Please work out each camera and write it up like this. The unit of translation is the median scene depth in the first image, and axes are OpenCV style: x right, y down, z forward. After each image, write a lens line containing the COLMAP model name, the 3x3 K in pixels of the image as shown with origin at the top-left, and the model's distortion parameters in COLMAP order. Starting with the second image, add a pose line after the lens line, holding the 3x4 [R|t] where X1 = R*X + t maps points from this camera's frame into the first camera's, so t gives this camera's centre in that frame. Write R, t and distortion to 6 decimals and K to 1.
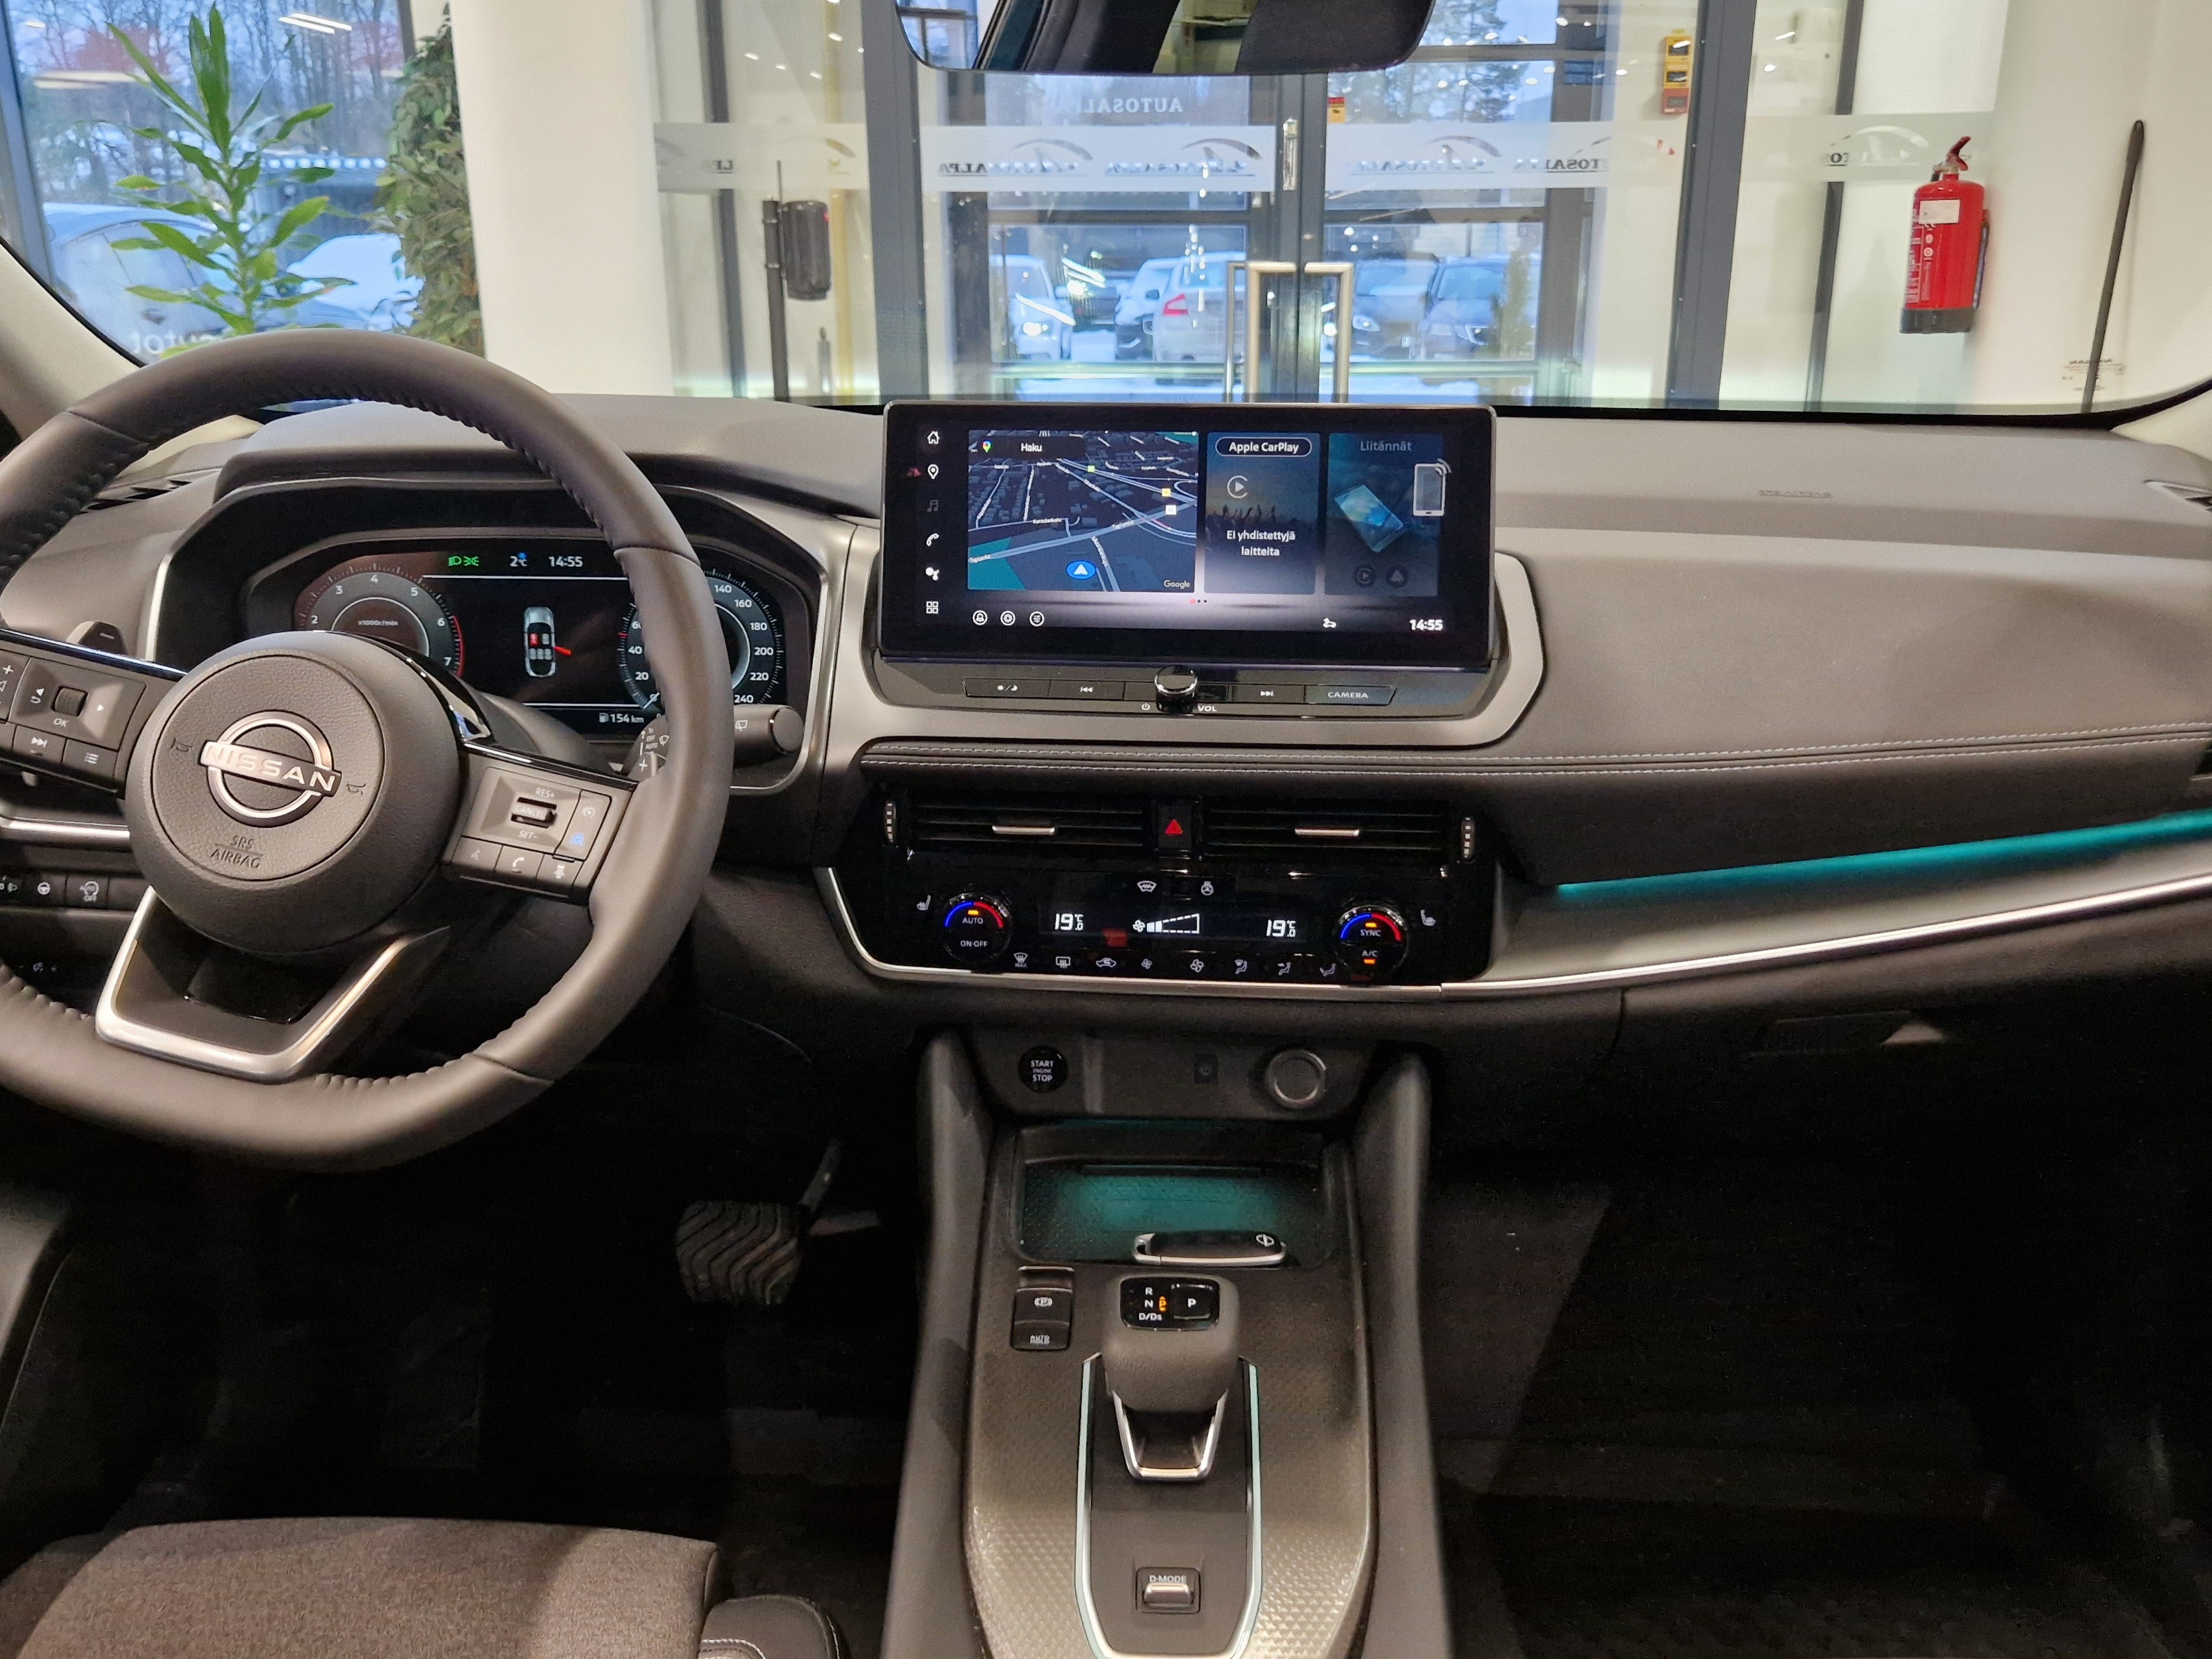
lens RADIAL K [[1831.6, 0, 1106.0], [0, 1831.6, 829.5], [0, 0, 1]] dist [0.029623, 0.000681]
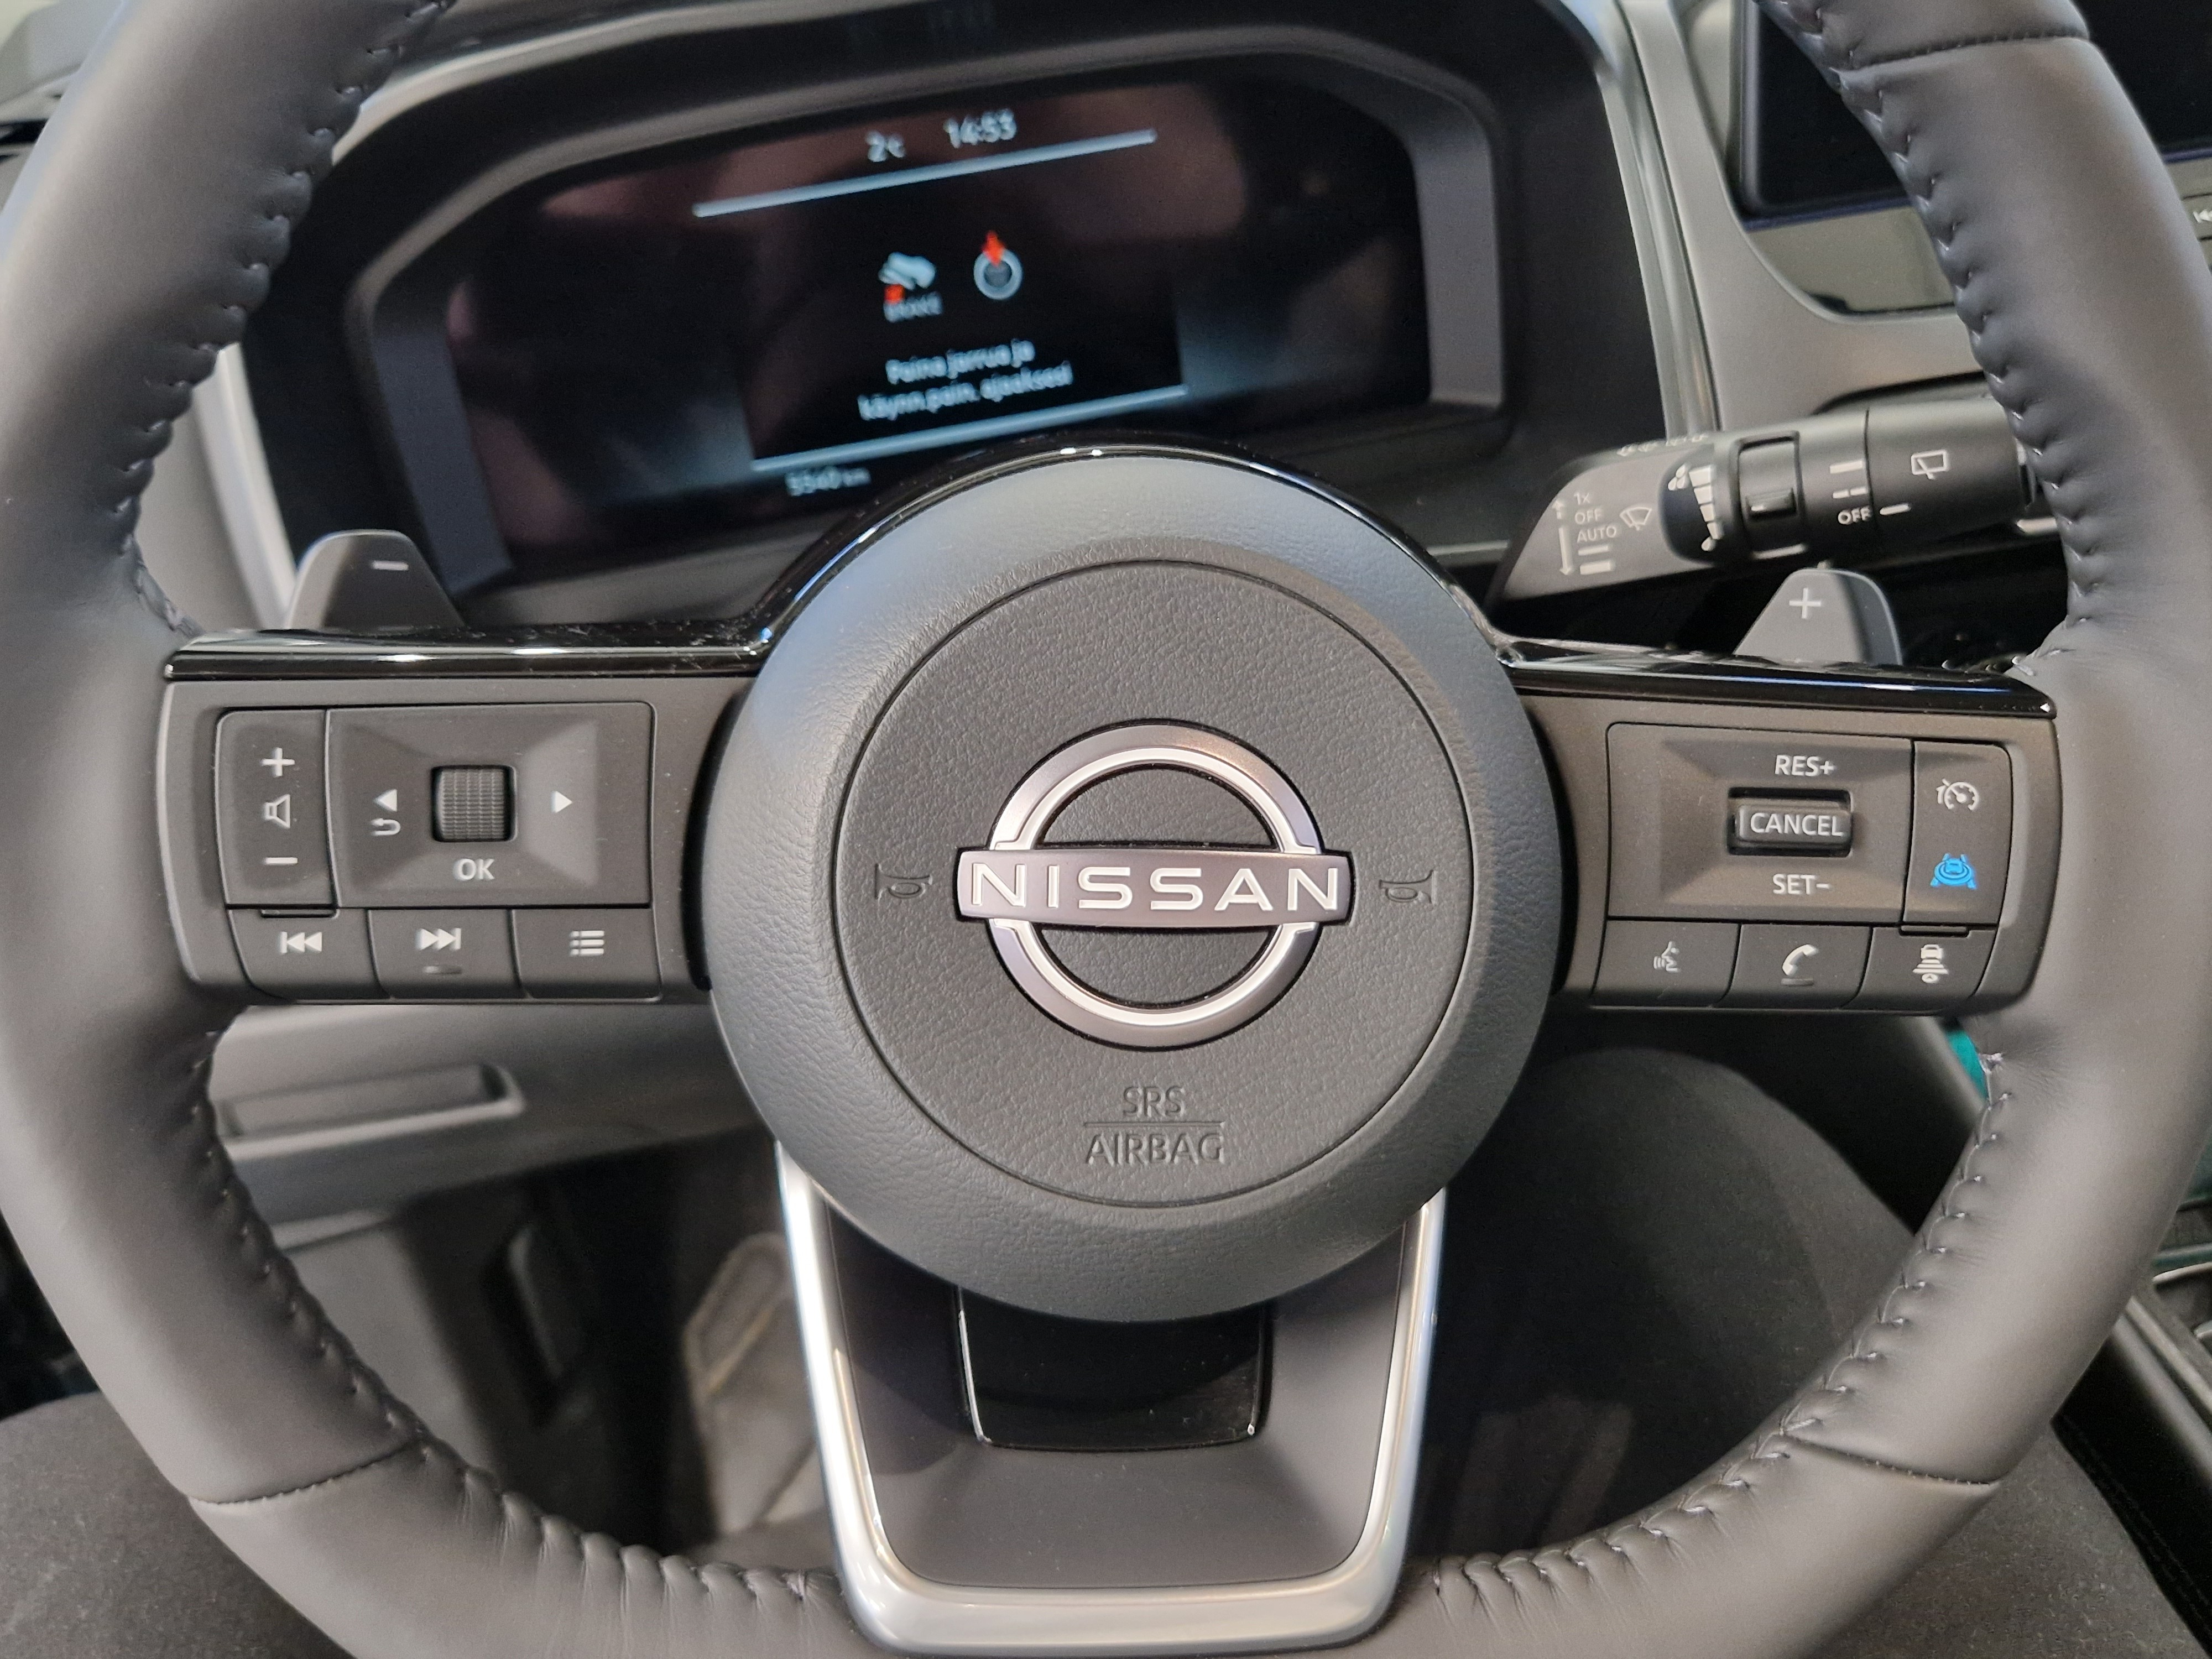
lens RADIAL K [[1831.6, 0, 1106.0], [0, 1831.6, 829.5], [0, 0, 1]] dist [0.029623, 0.000681]
pose [[0.967812, -0.230391, 0.101288, -0.354088], [0.193207, 0.938056, 0.287615, -0.105165], [-0.161277, -0.258788, 0.952375, 0.475102]]
